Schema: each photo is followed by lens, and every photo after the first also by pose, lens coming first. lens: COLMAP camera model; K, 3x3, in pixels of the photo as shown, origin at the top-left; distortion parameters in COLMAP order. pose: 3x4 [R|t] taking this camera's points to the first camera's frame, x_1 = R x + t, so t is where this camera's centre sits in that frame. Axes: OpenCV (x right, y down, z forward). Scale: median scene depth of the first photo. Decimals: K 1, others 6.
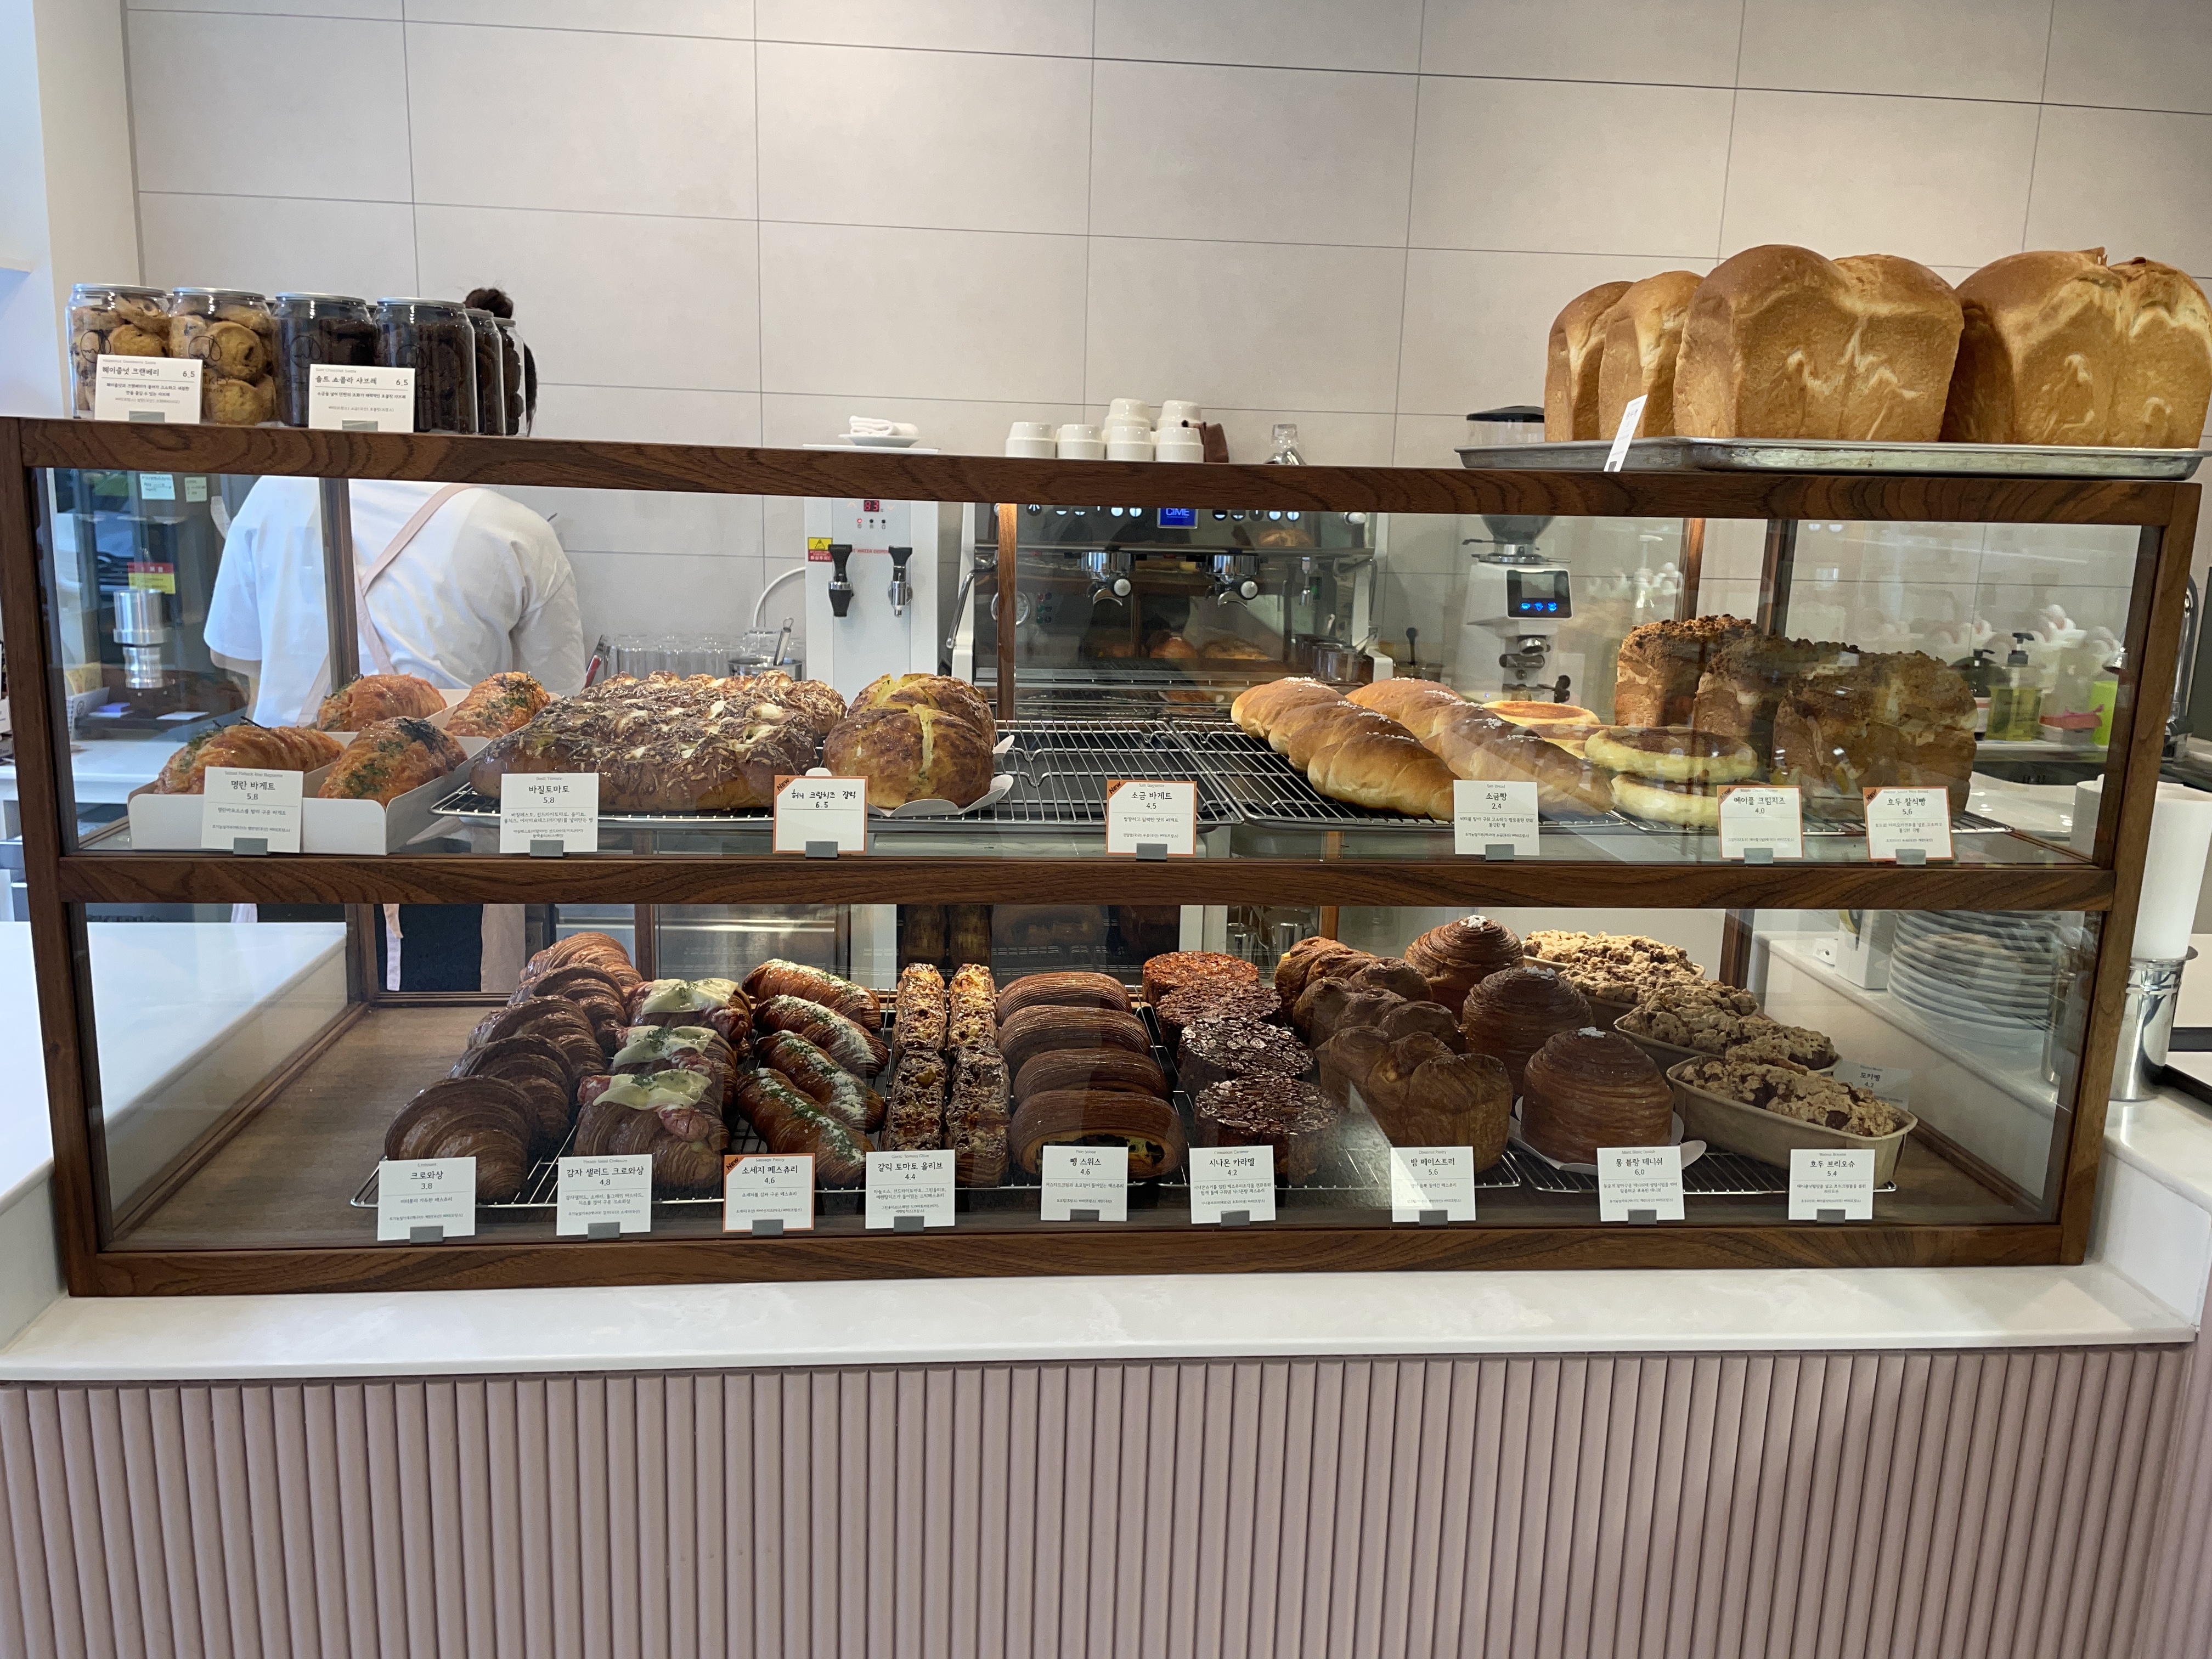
lens RADIAL K [[1721.4, 0, 1106.0], [0, 1721.4, 829.5], [0, 0, 1]] dist [0.055997, -0.001586]
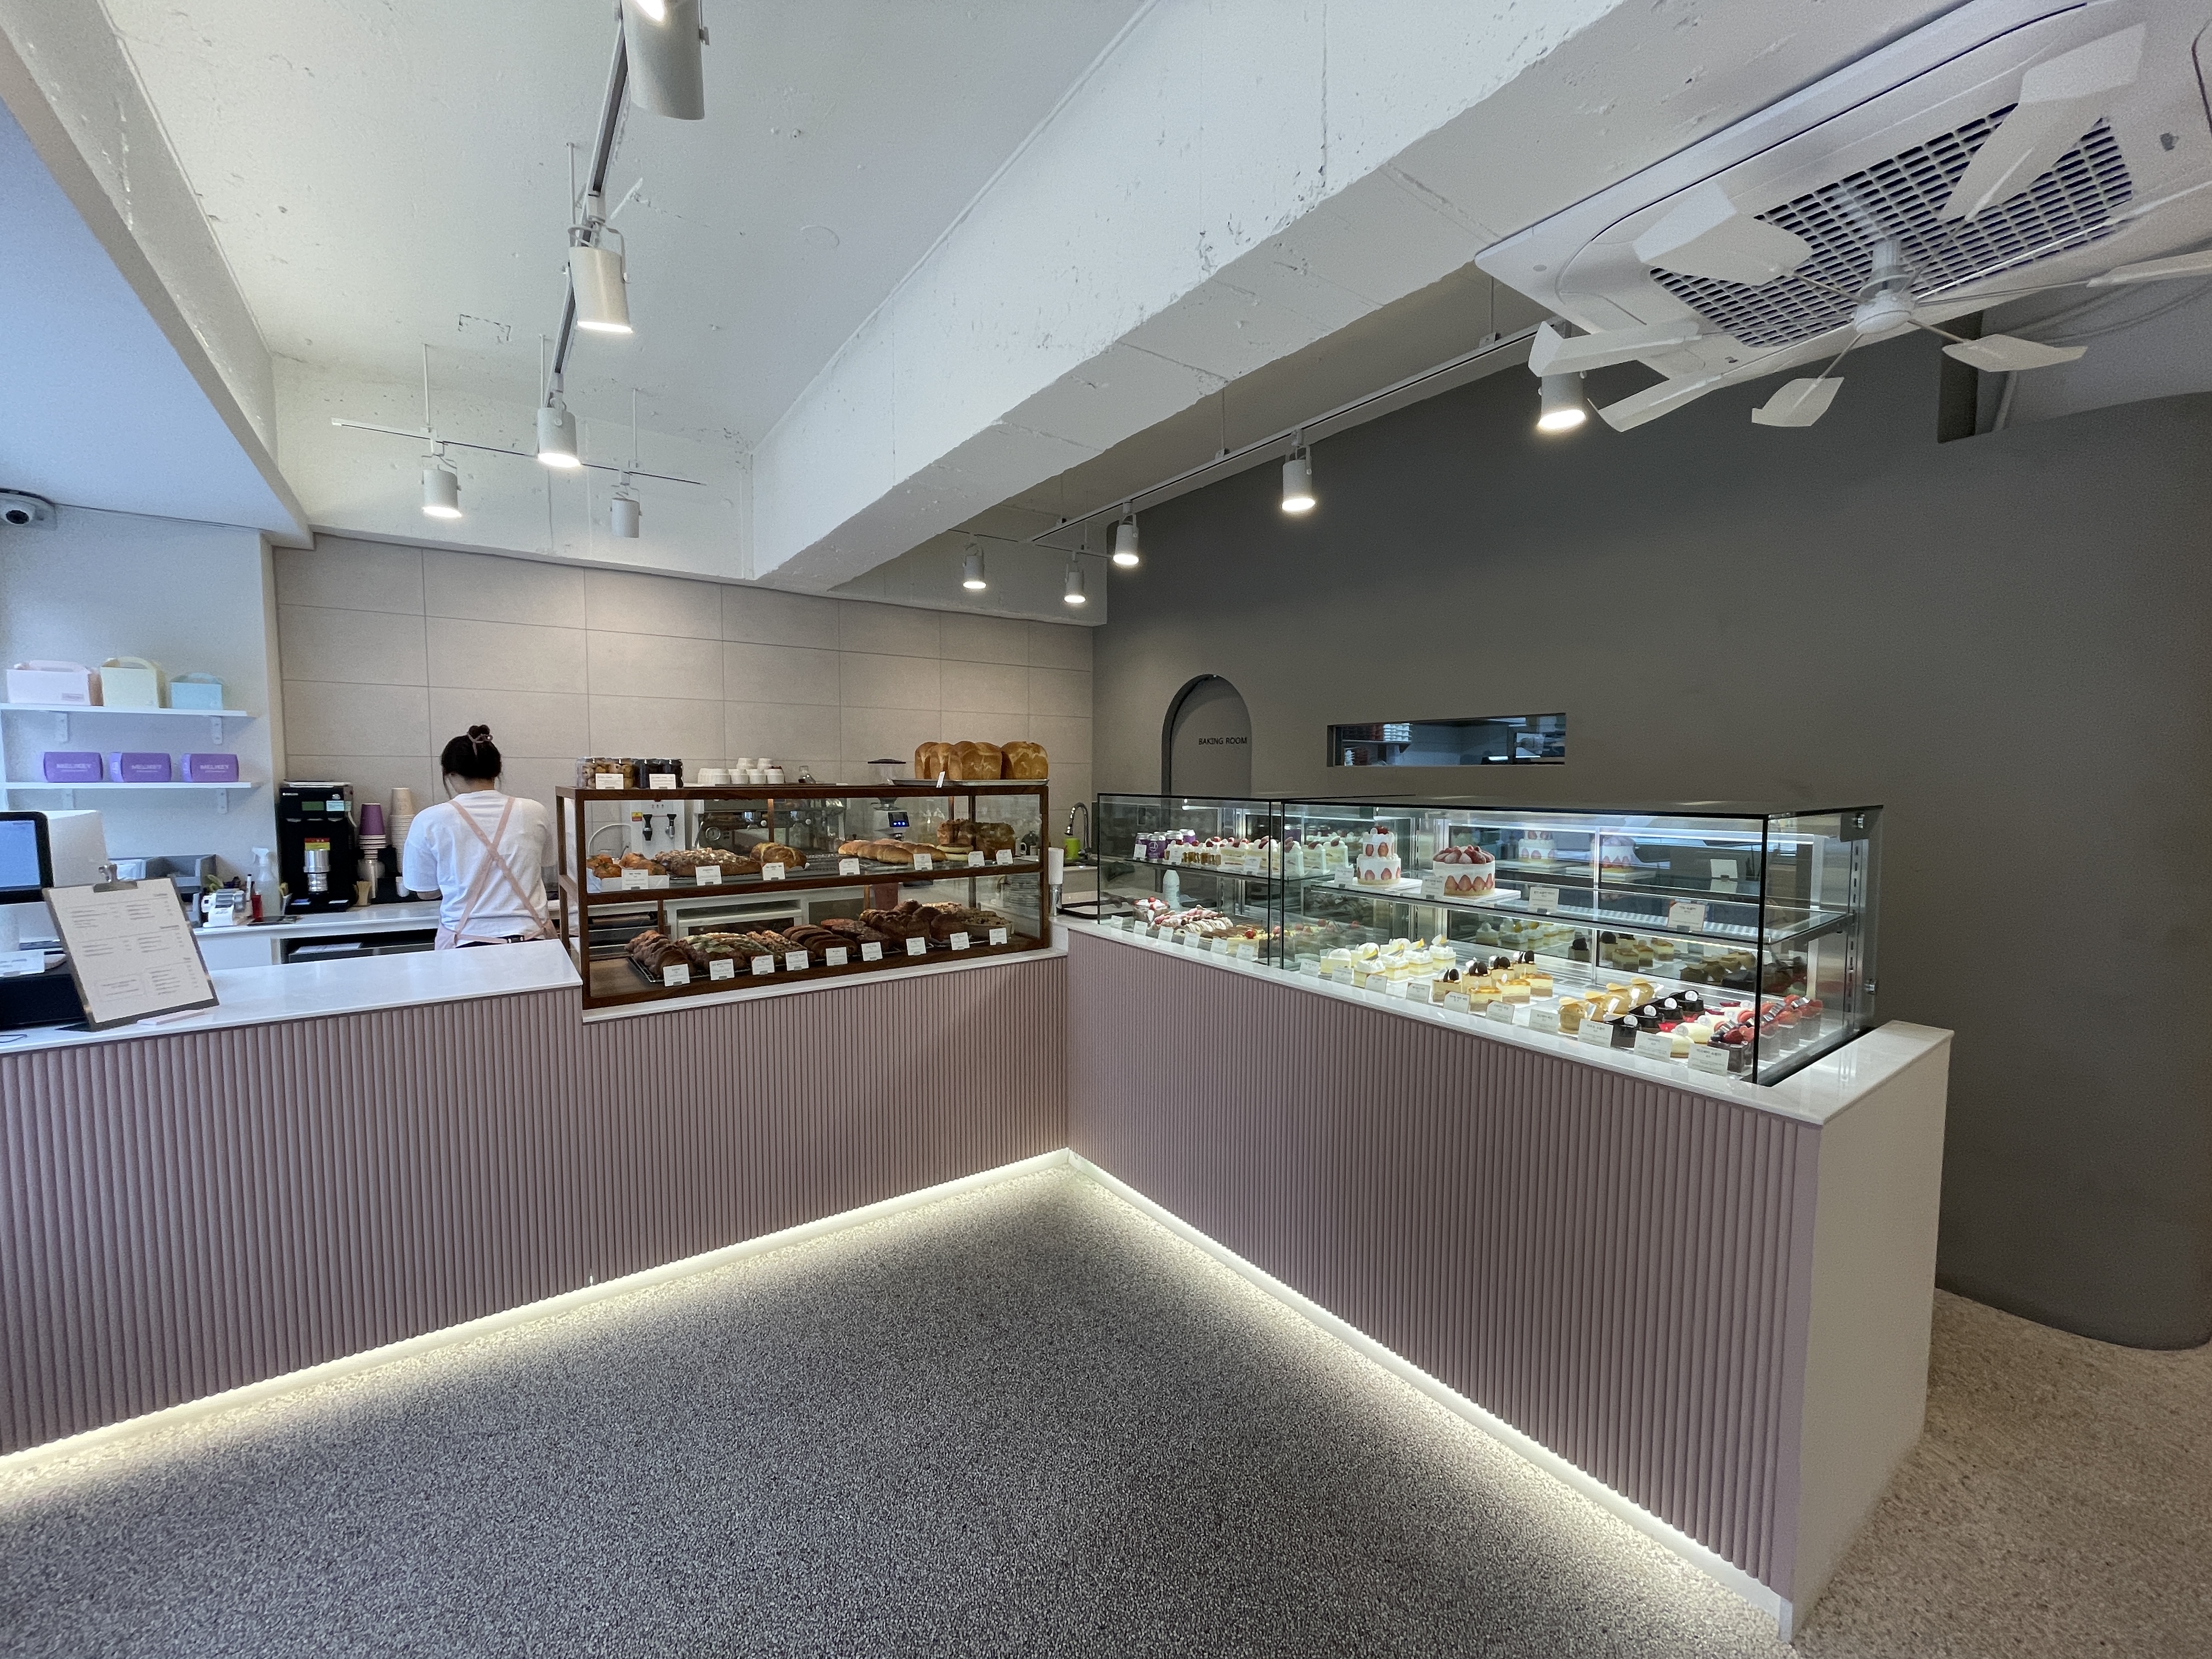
lens RADIAL K [[888.1, 0, 1106.0], [0, 888.1, 829.5], [0, 0, 1]] dist [-0.000906, -0.000060]
pose [[0.859254, -0.056396, 0.508432, -0.524237], [0.125296, 0.986832, -0.102290, 0.200222], [-0.495968, 0.151598, 0.855005, -1.210105]]
